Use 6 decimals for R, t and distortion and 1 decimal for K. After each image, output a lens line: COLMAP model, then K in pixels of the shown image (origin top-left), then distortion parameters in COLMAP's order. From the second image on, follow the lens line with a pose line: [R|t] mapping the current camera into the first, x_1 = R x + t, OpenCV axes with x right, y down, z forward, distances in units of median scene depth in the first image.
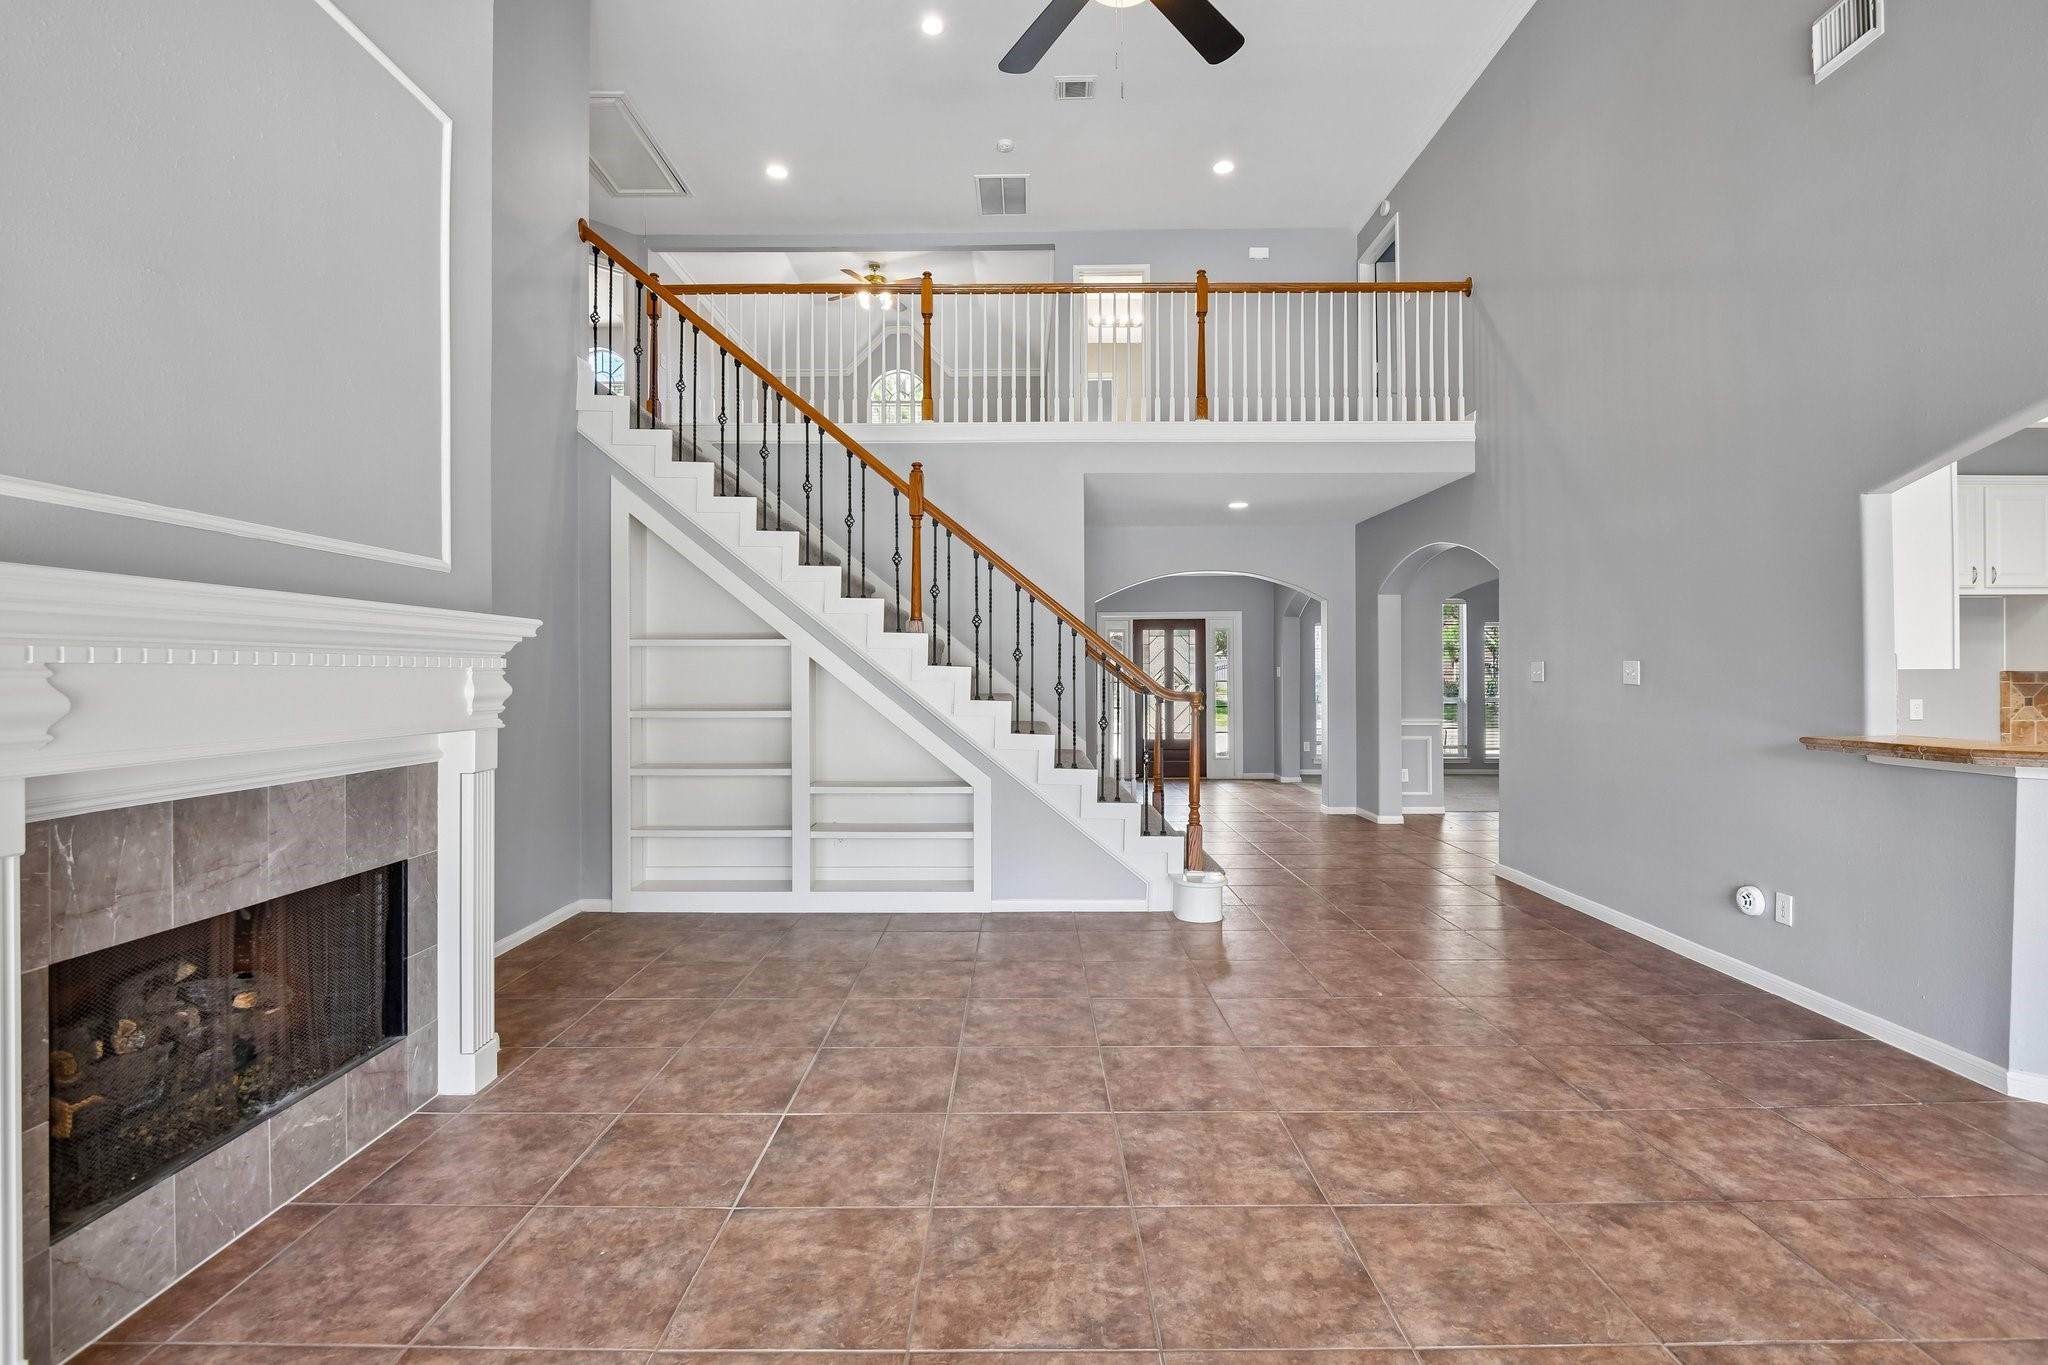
lens RADIAL K [[927.3, 0, 1019.9], [0, 927.3, 672.6], [0, 0, 1]] dist [-0.021966, -0.000359]
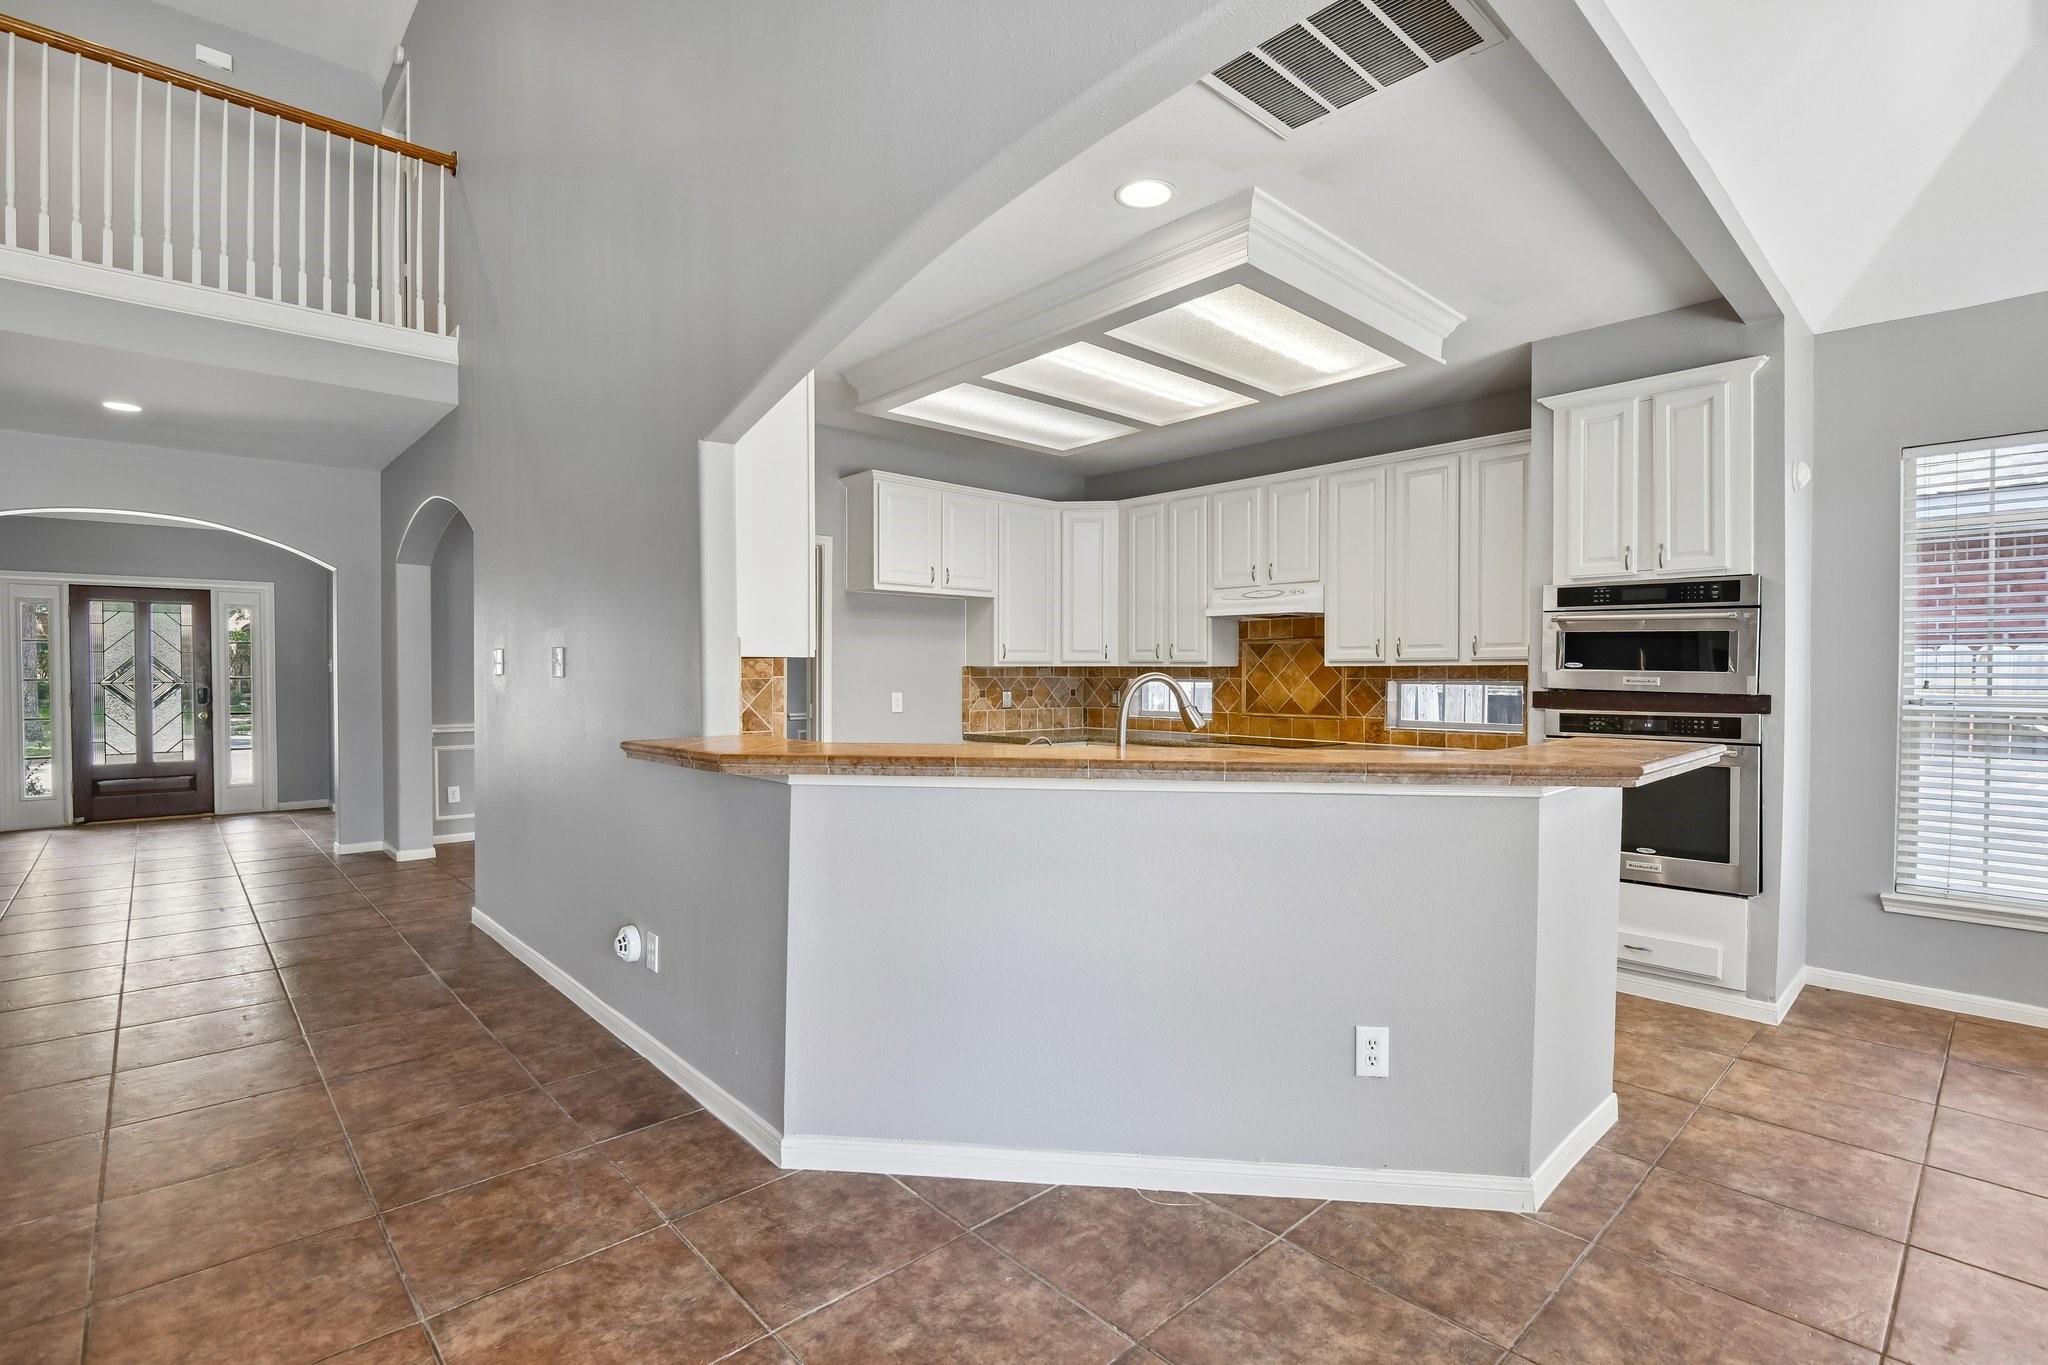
lens RADIAL K [[927.3, 0, 1032.4], [0, 927.3, 691.3], [0, 0, 1]] dist [-0.021966, -0.000359]
pose [[0.721863, -0.008920, 0.691979, 0.366586], [-0.004949, 0.999825, 0.018050, 0.008013], [-0.692019, -0.016454, 0.721692, 0.126123]]
